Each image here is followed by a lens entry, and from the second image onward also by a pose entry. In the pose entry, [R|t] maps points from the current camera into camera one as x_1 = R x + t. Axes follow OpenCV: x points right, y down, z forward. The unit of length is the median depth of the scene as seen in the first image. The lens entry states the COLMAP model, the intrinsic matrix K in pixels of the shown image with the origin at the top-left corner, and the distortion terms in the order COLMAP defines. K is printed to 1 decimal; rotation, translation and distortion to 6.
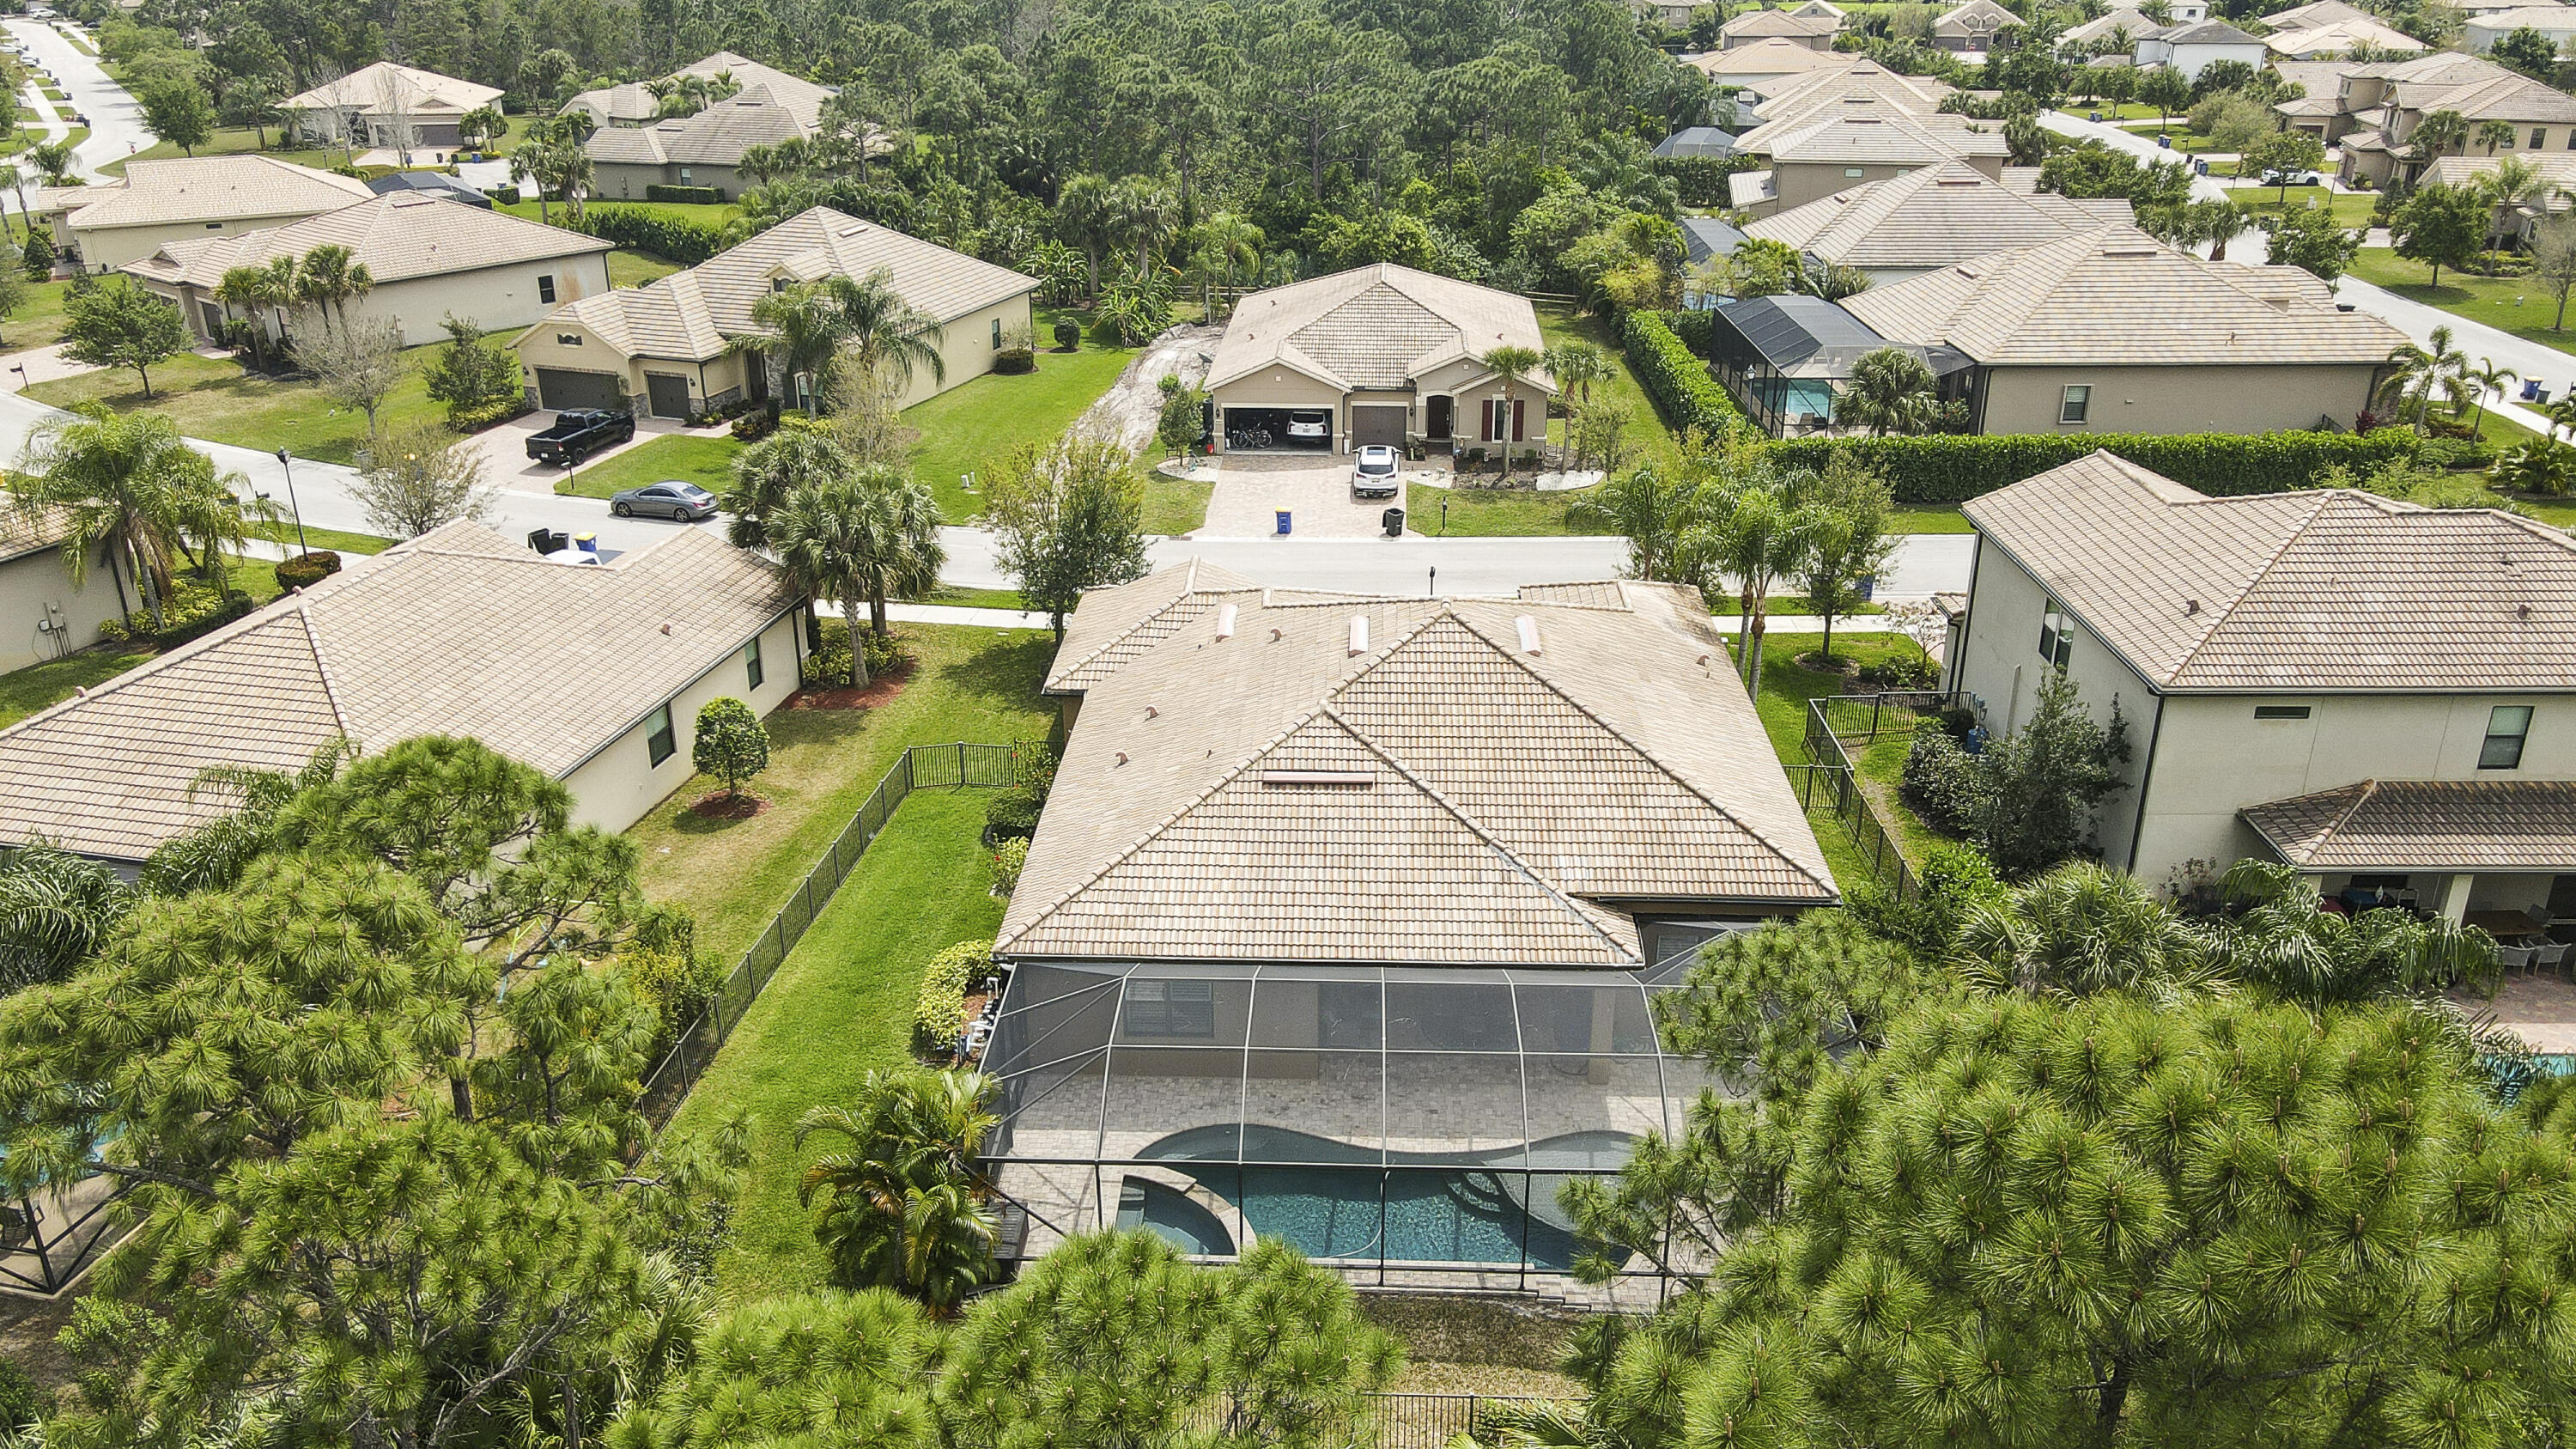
lens RADIAL K [[1853.9, 0, 1287.2], [0, 1853.9, 724.3], [0, 0, 1]] dist [-0.050968, 0.001999]
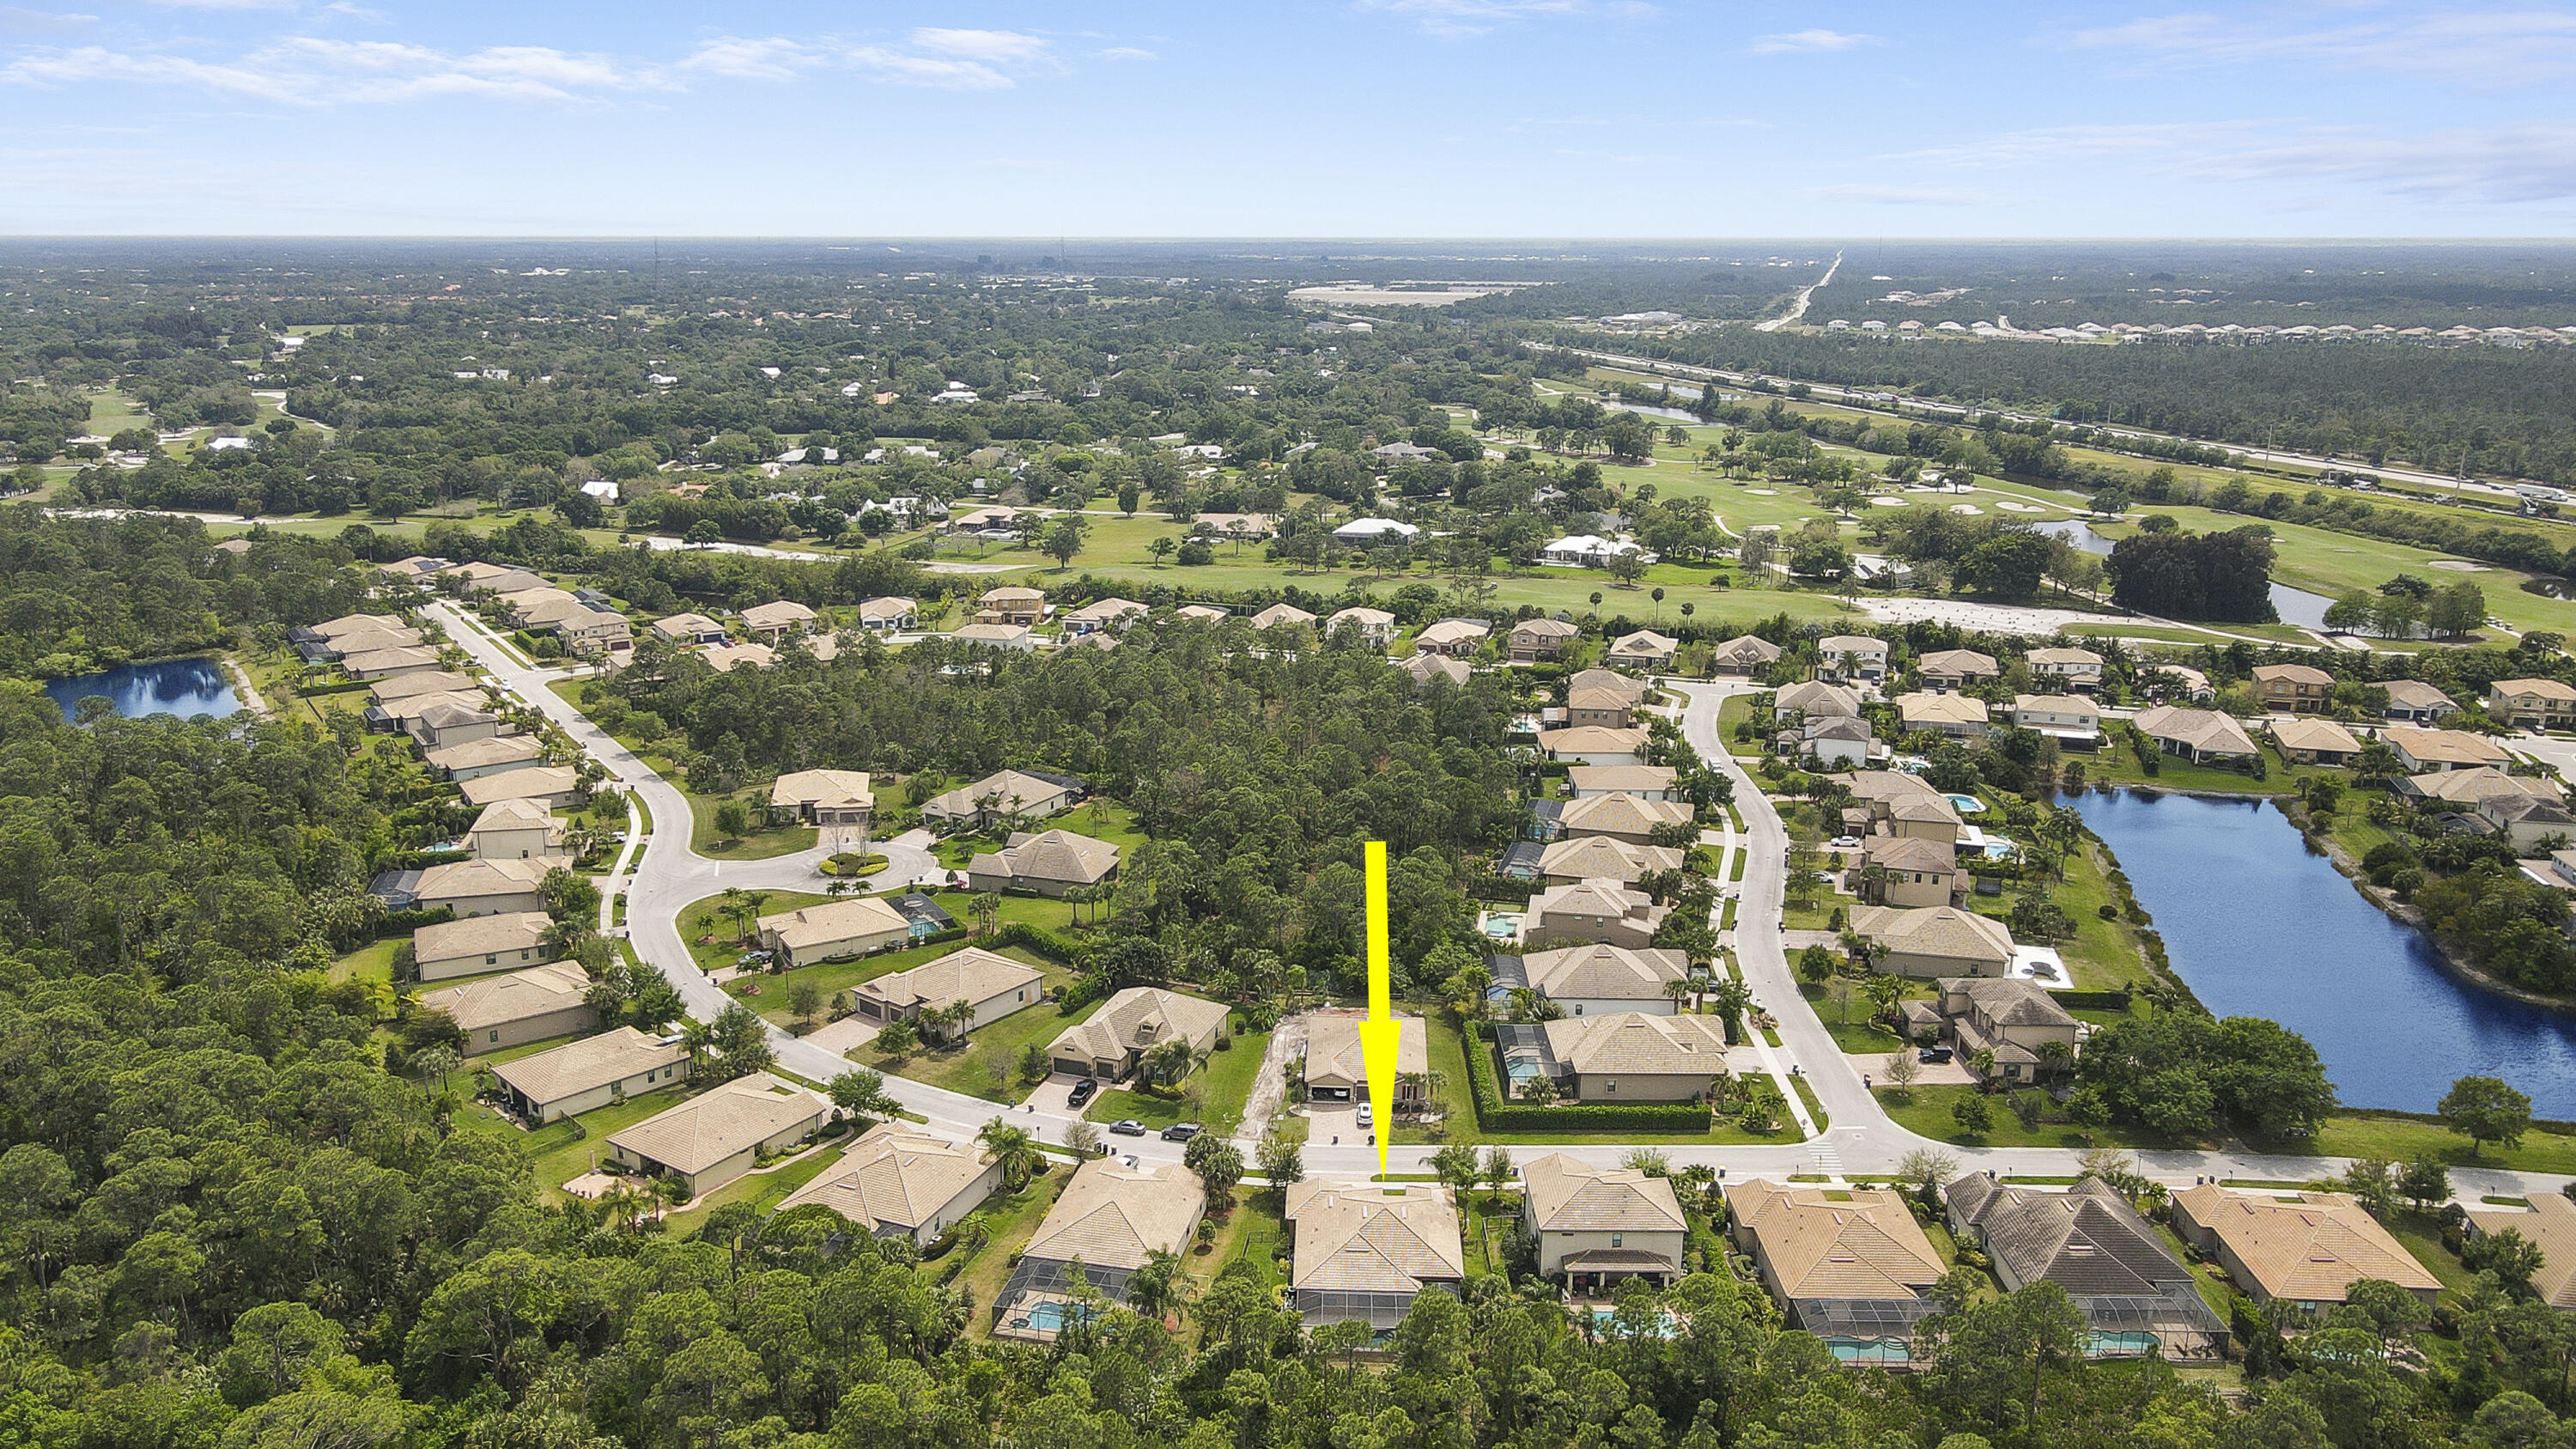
lens RADIAL K [[1853.9, 0, 1289.5], [0, 1853.9, 725.6], [0, 0, 1]] dist [-0.050968, 0.001999]
pose [[0.999830, 0.008004, 0.016589, -0.217251], [-0.005289, 0.987483, -0.157640, -0.488438], [-0.017644, 0.157525, 0.987357, -3.433861]]
